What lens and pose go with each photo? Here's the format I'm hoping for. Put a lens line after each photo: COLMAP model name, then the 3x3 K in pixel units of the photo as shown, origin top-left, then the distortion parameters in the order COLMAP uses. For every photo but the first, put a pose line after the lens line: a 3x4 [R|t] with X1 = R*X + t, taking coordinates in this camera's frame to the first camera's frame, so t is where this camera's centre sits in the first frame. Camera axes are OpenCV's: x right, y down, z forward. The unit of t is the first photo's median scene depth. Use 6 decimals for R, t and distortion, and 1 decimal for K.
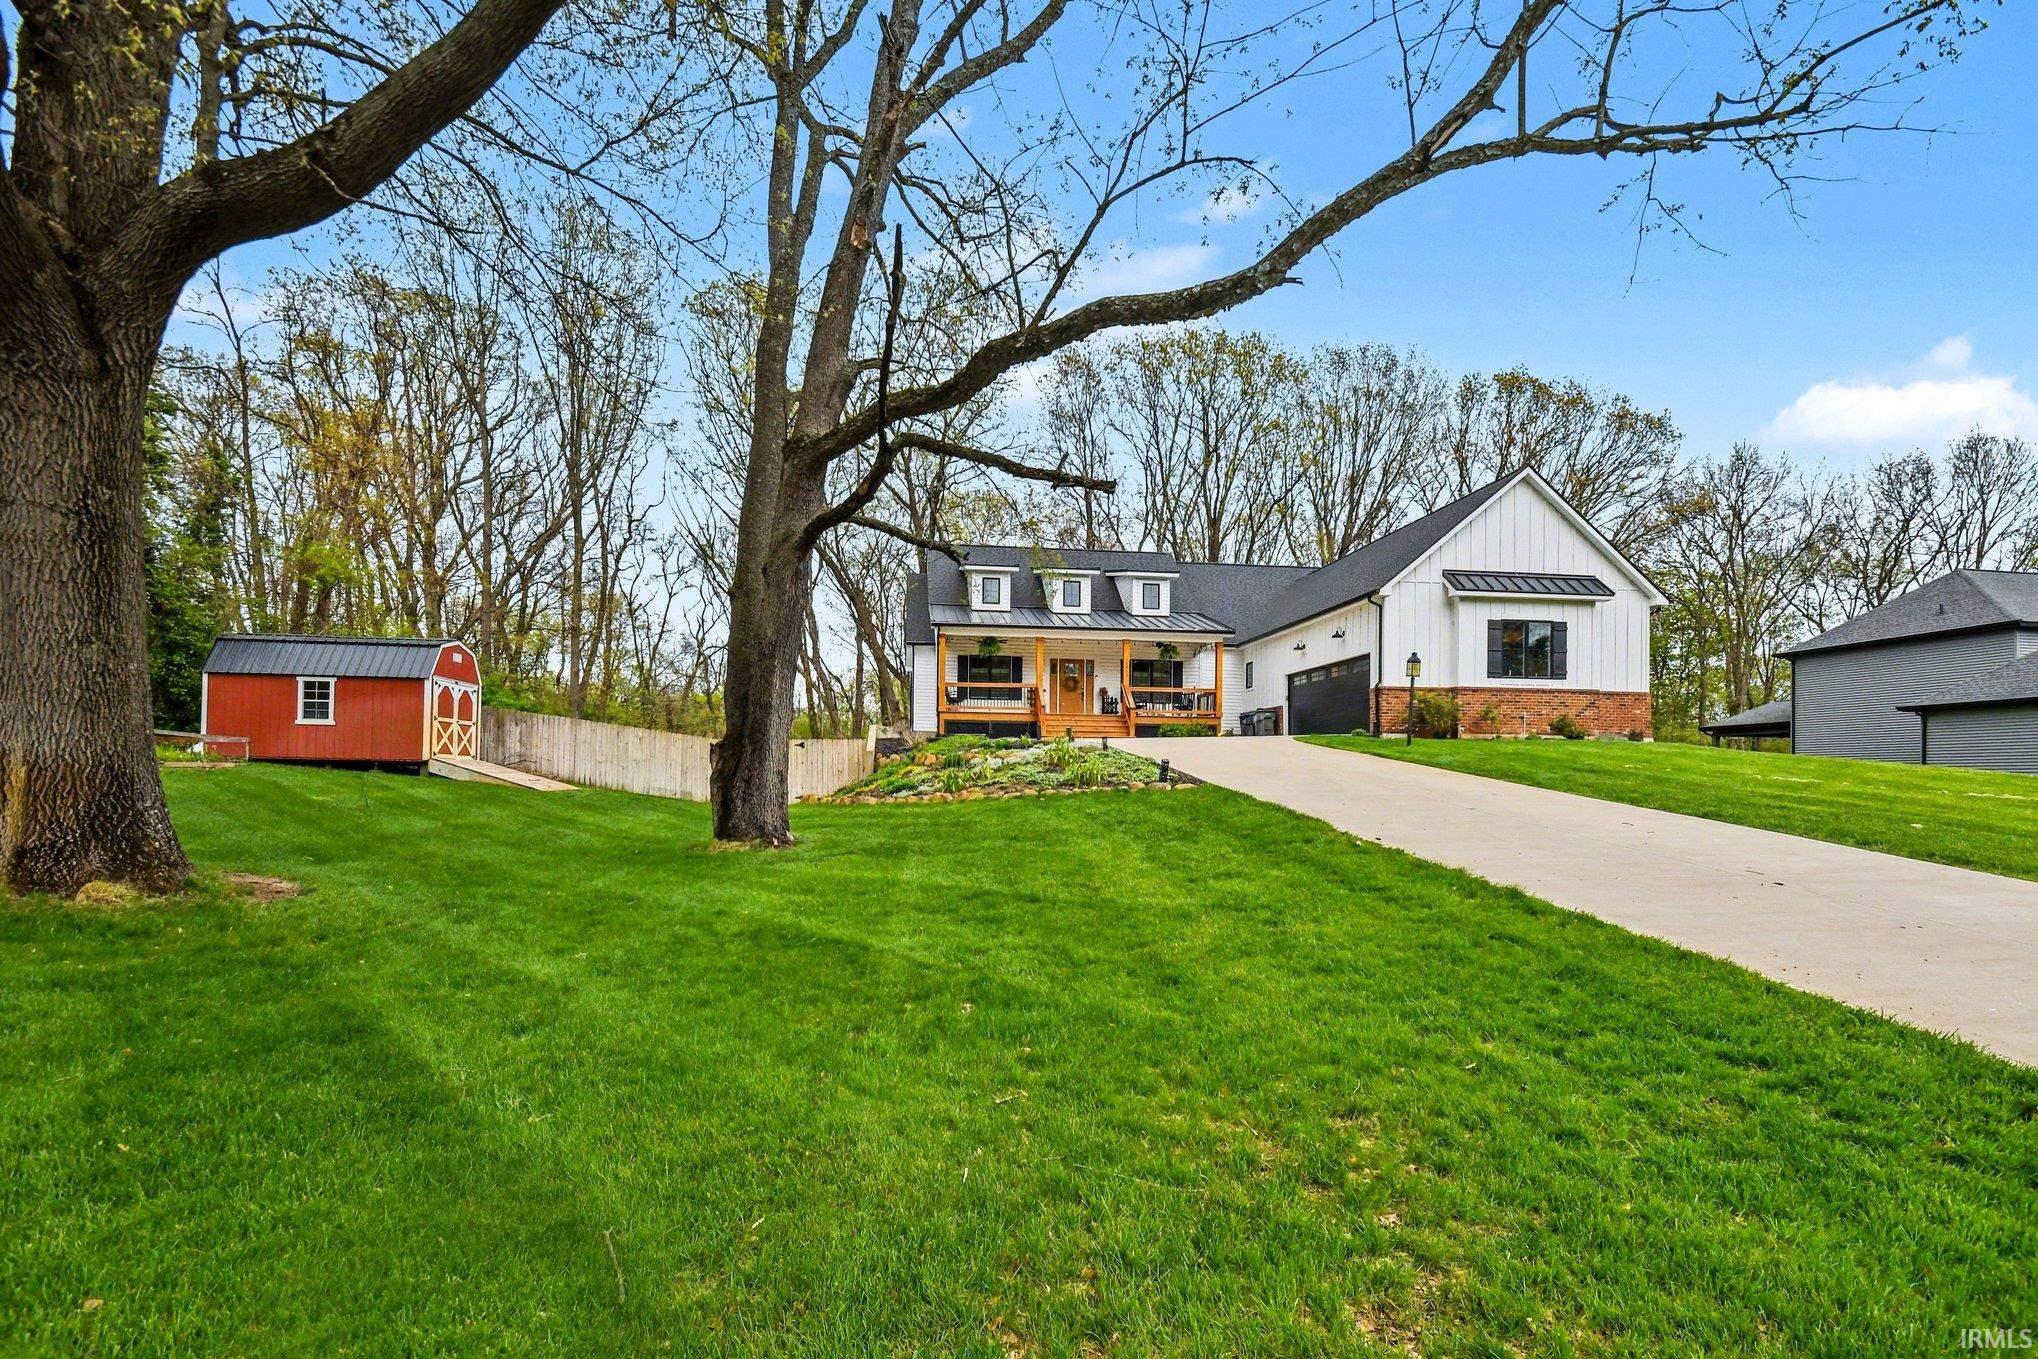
lens RADIAL K [[918.9, 0, 1012.0], [0, 918.9, 725.7], [0, 0, 1]] dist [0.017747, -0.016641]
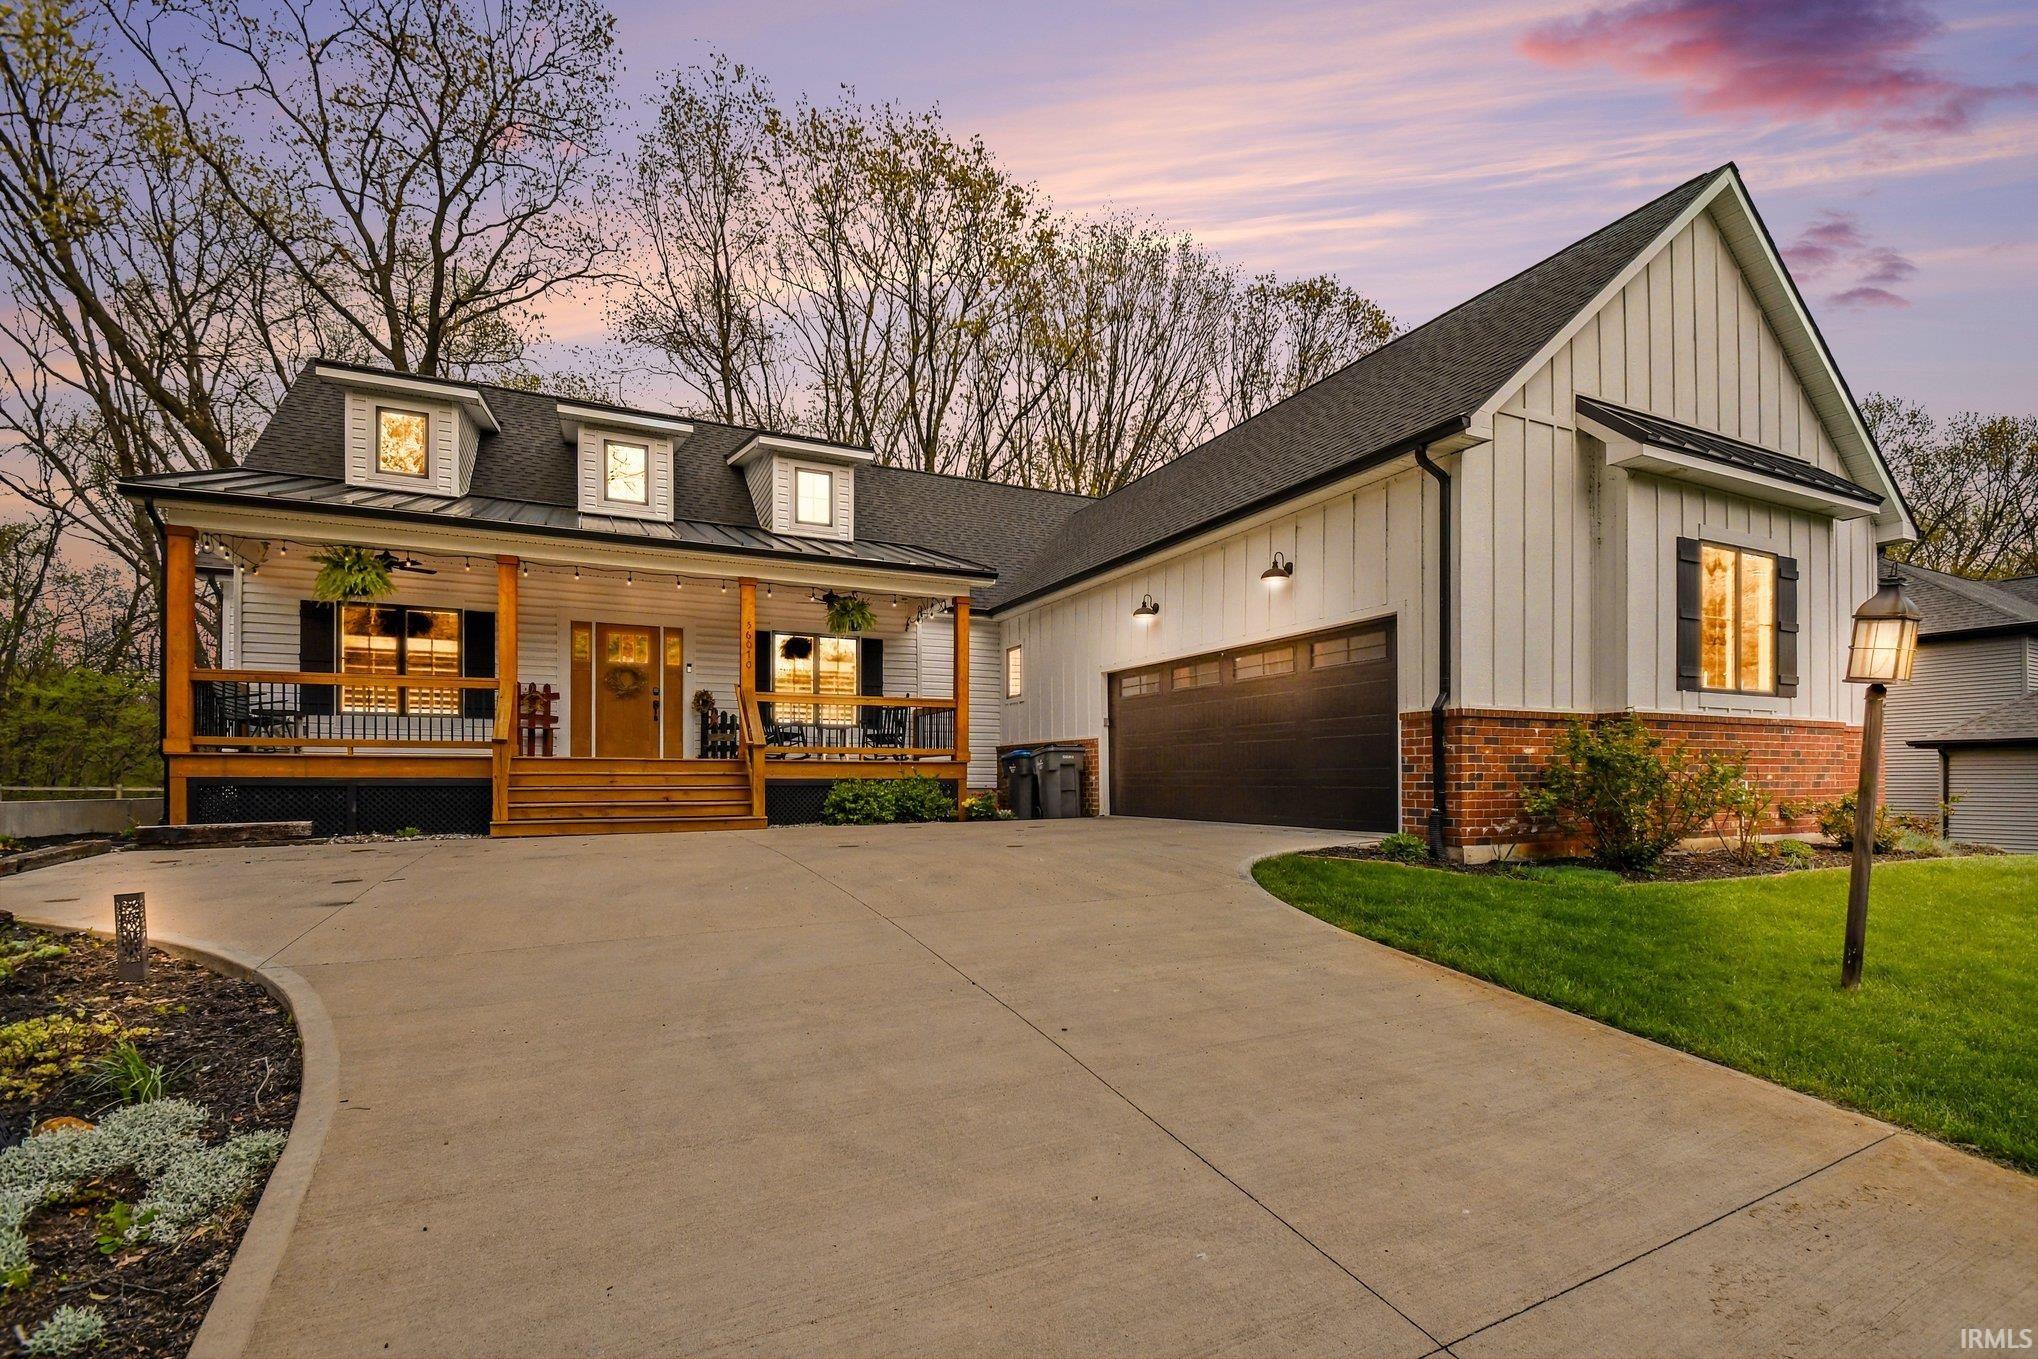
lens RADIAL K [[910.5, 0, 1016.5], [0, 910.5, 722.5], [0, 0, 1]] dist [0.016262, -0.017688]
pose [[0.945963, 0.002907, 0.324263, 0.106214], [-0.002897, 0.999996, -0.000514, -0.029166], [-0.324263, -0.000453, 0.945967, 0.573826]]
